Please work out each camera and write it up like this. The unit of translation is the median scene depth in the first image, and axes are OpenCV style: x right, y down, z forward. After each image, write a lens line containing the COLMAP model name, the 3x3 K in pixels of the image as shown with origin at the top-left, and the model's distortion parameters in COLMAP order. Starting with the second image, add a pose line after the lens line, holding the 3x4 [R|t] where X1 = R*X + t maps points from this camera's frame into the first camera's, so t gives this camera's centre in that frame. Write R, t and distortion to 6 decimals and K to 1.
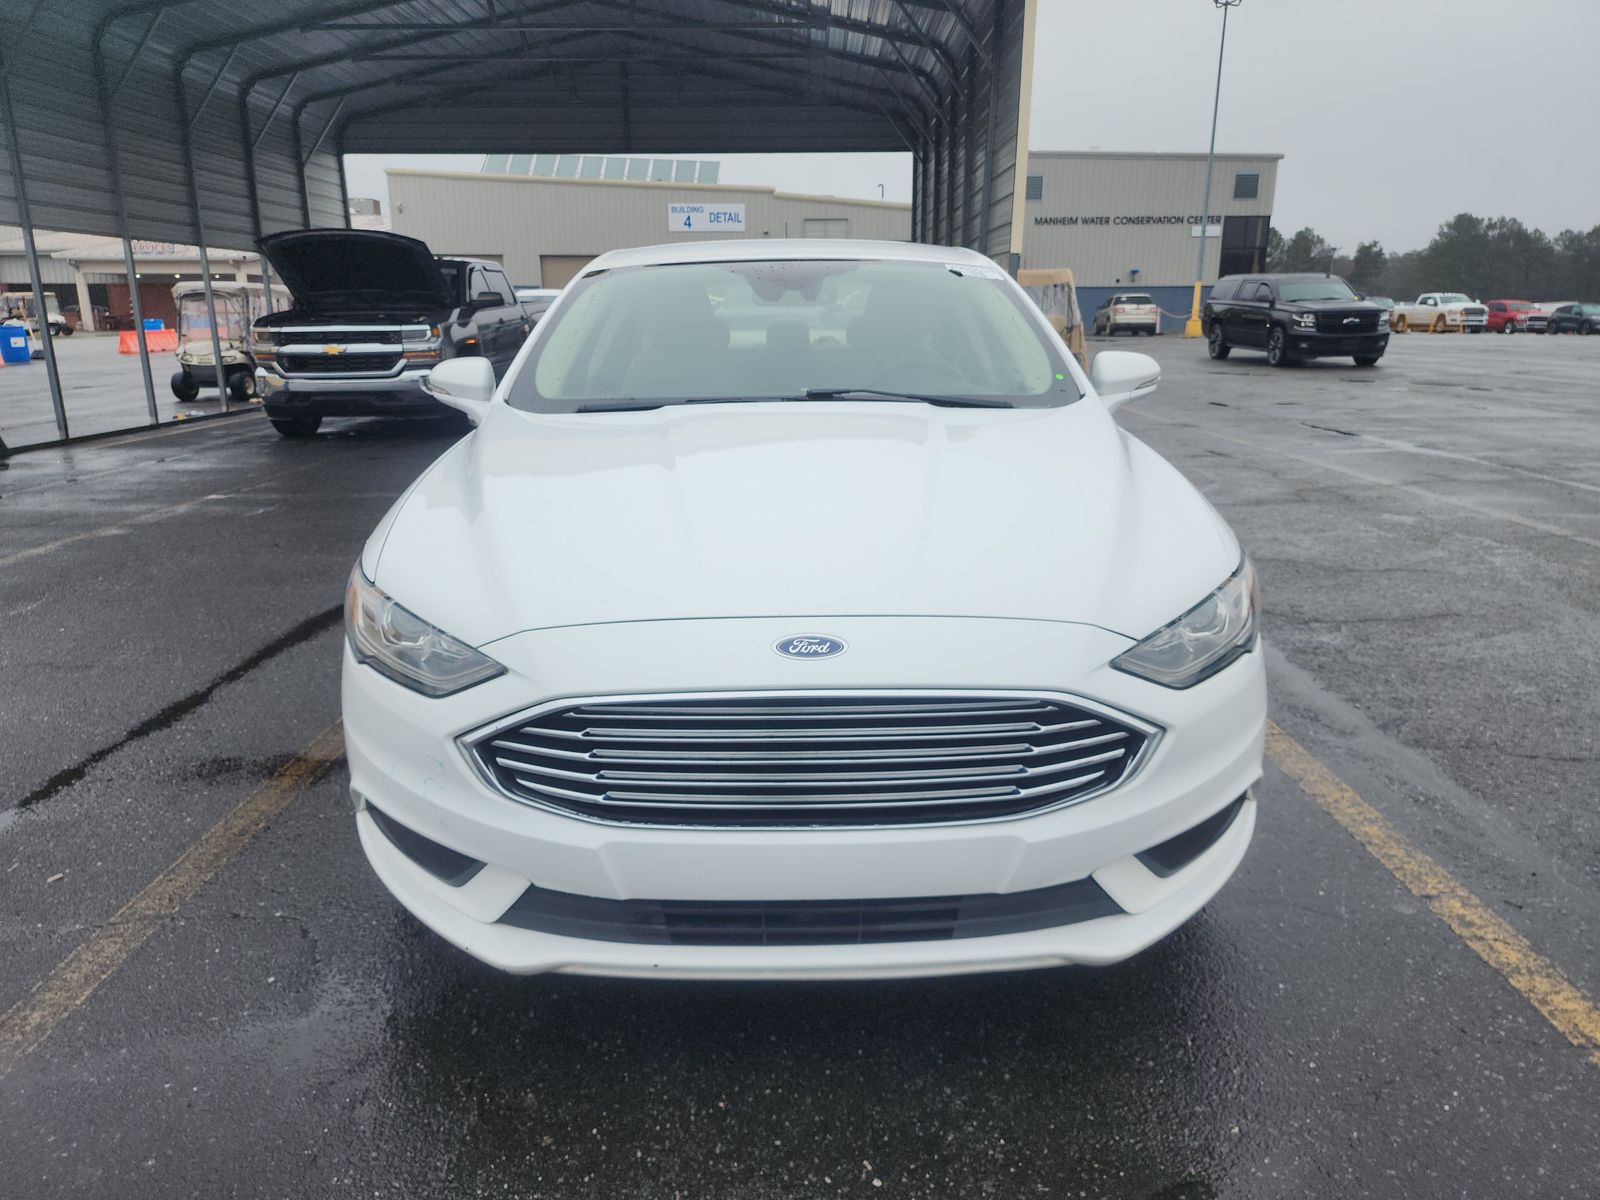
lens RADIAL K [[1063.4, 0, 799.4], [0, 1063.4, 606.8], [0, 0, 1]] dist [0.036591, -0.020253]
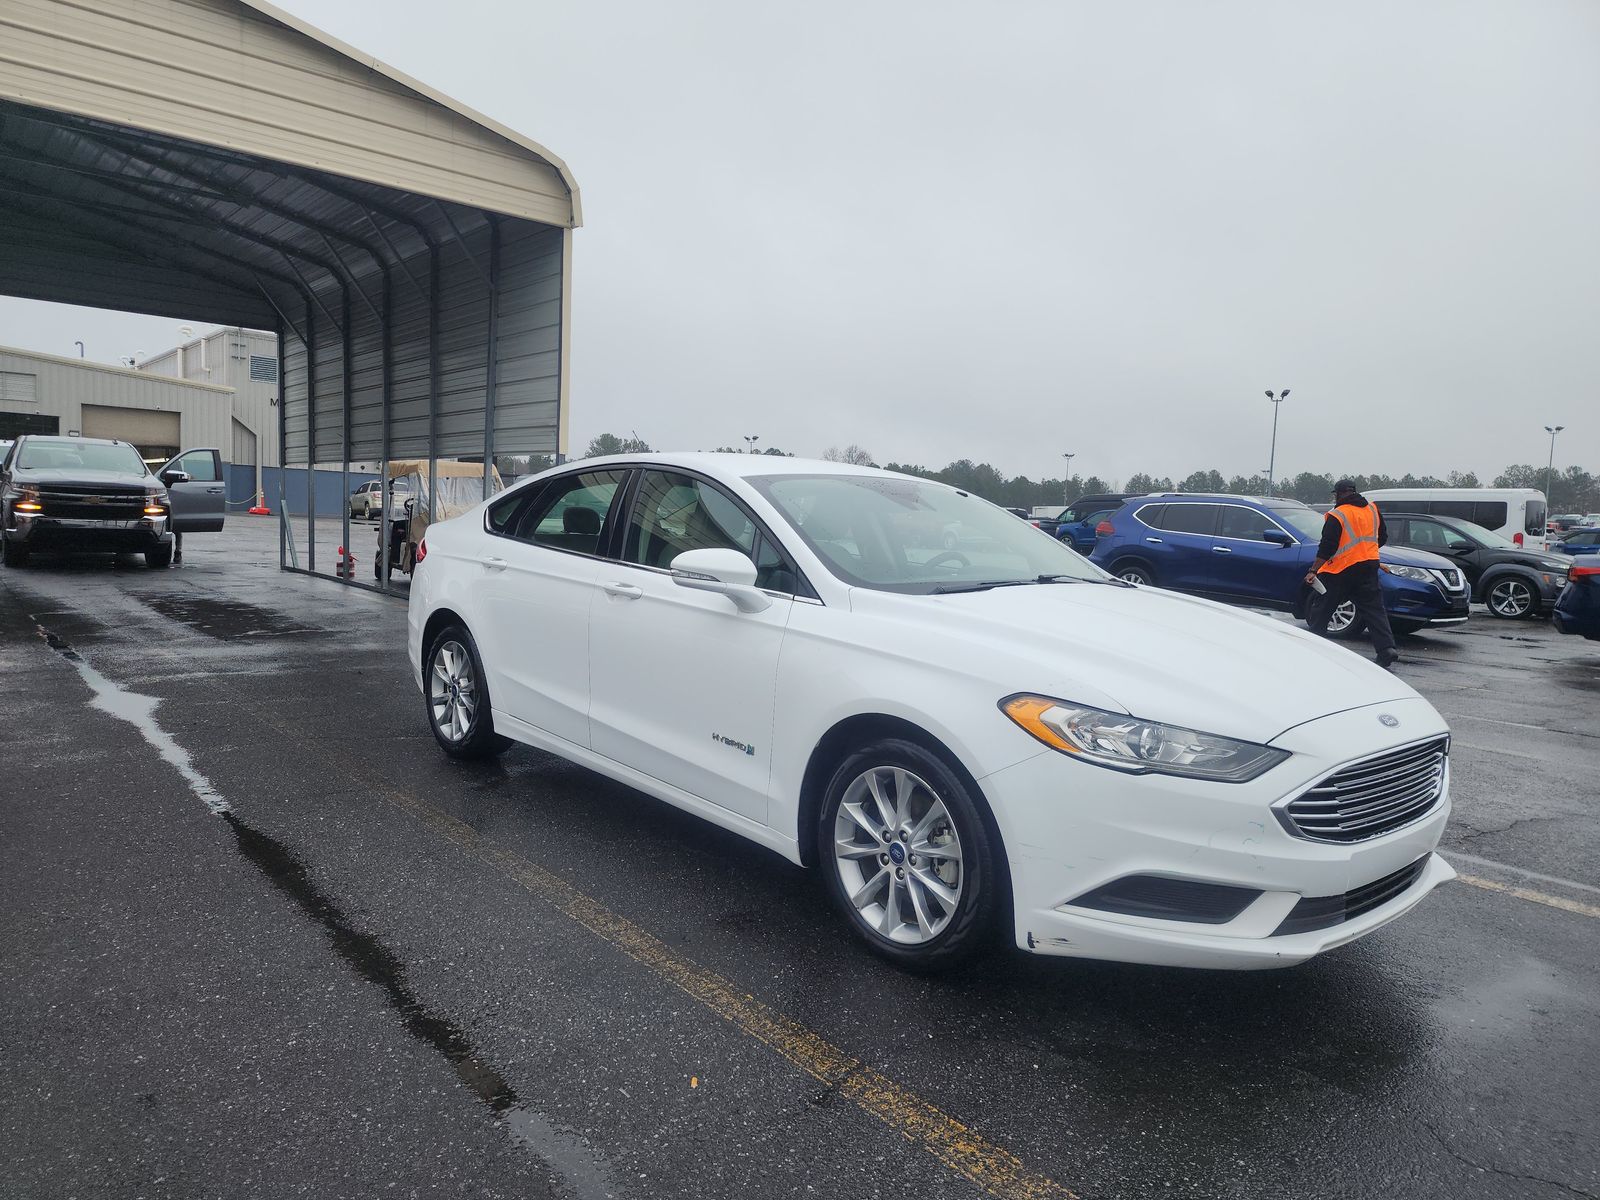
lens RADIAL K [[1063.4, 0, 793.0], [0, 1063.4, 599.9], [0, 0, 1]] dist [0.036591, -0.020253]
pose [[0.771790, -0.014362, 0.635716, -0.205940], [0.124853, 0.983707, -0.129354, -0.005616], [-0.623500, 0.179205, 0.761008, 0.025436]]
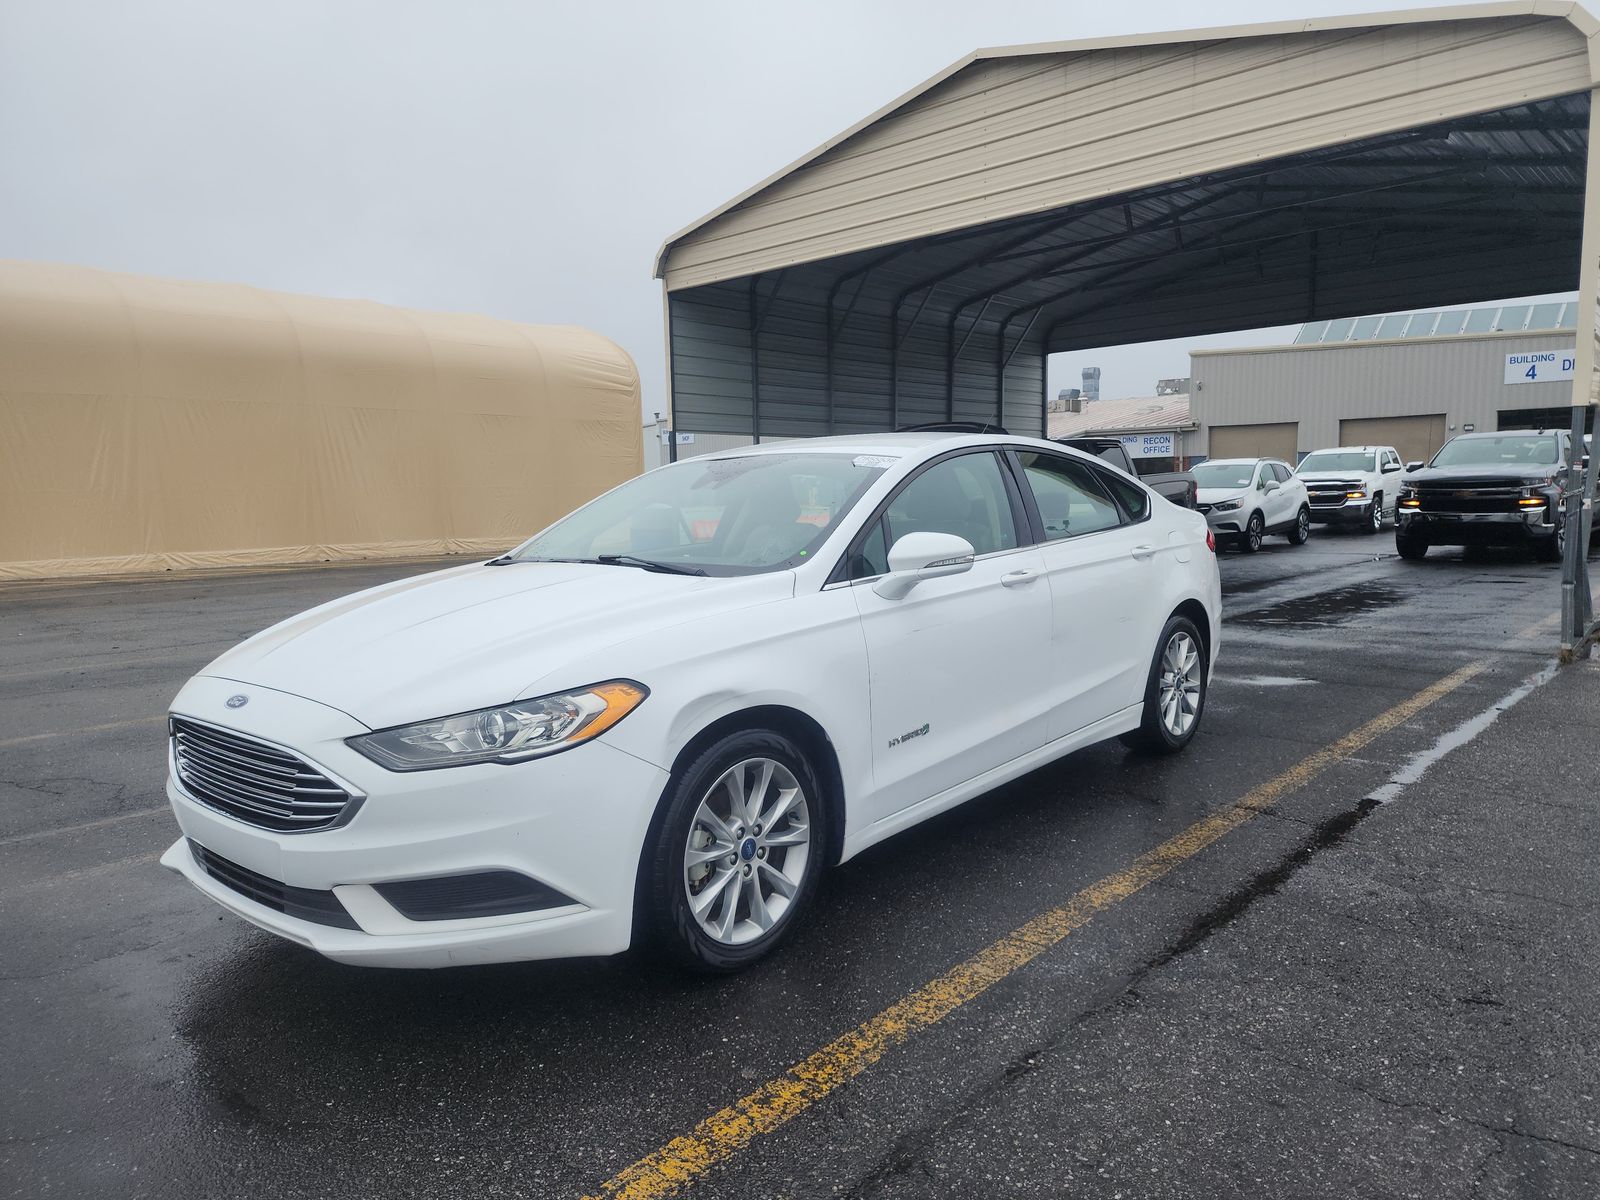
lens RADIAL K [[1063.4, 0, 788.1], [0, 1063.4, 594.8], [0, 0, 1]] dist [0.036591, -0.020253]
pose [[0.745108, 0.051075, -0.664986, 0.195404], [-0.158579, 0.982037, -0.102259, -0.010127], [0.647817, 0.181647, 0.739822, 0.031057]]
